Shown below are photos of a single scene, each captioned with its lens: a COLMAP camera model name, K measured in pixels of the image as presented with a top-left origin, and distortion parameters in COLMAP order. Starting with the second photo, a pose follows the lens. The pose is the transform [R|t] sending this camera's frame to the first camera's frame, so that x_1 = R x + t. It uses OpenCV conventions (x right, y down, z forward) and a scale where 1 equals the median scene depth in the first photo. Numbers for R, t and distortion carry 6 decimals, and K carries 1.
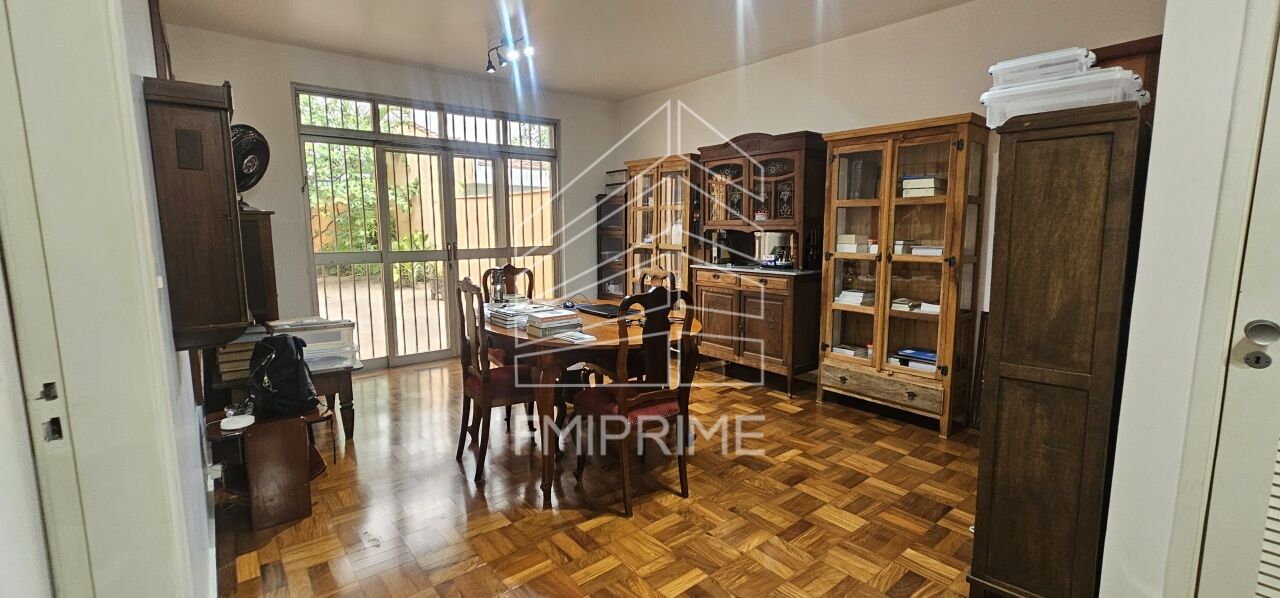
lens RADIAL K [[525.6, 0, 643.3], [0, 525.6, 293.7], [0, 0, 1]] dist [-0.001864, 0.000926]
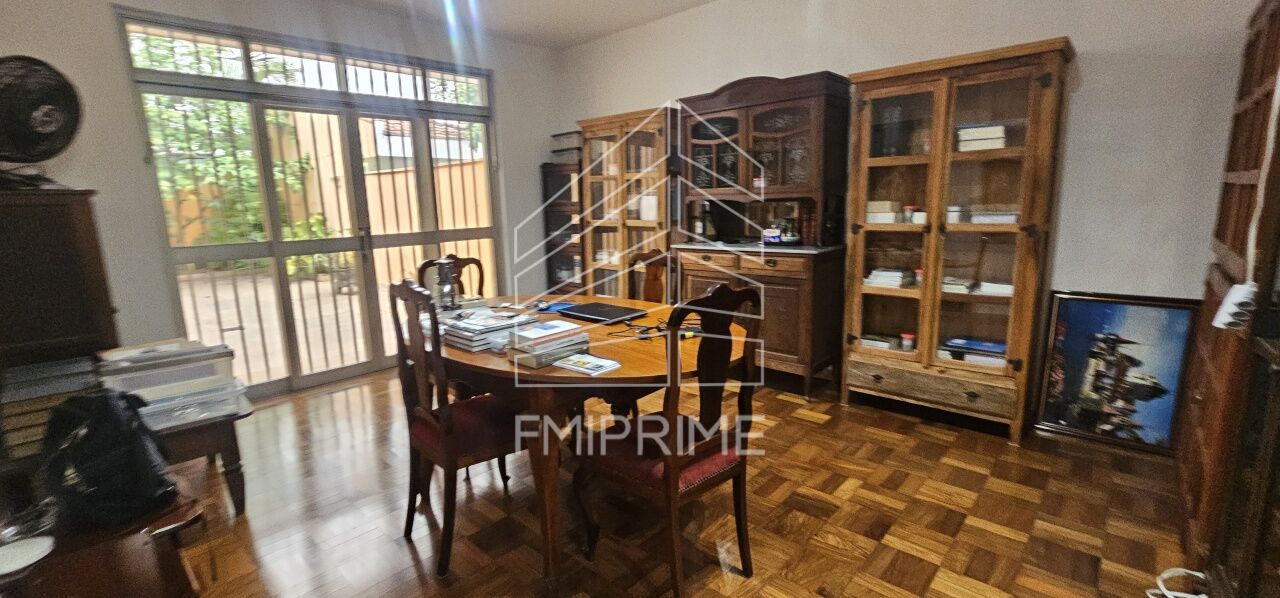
lens RADIAL K [[549.8, 0, 632.2], [0, 549.8, 300.4], [0, 0, 1]] dist [-0.000542, 0.000512]
pose [[0.992612, -0.048163, 0.111363, -0.090791], [0.042618, 0.997755, 0.051654, -0.019212], [-0.113601, -0.046526, 0.992436, 0.190745]]
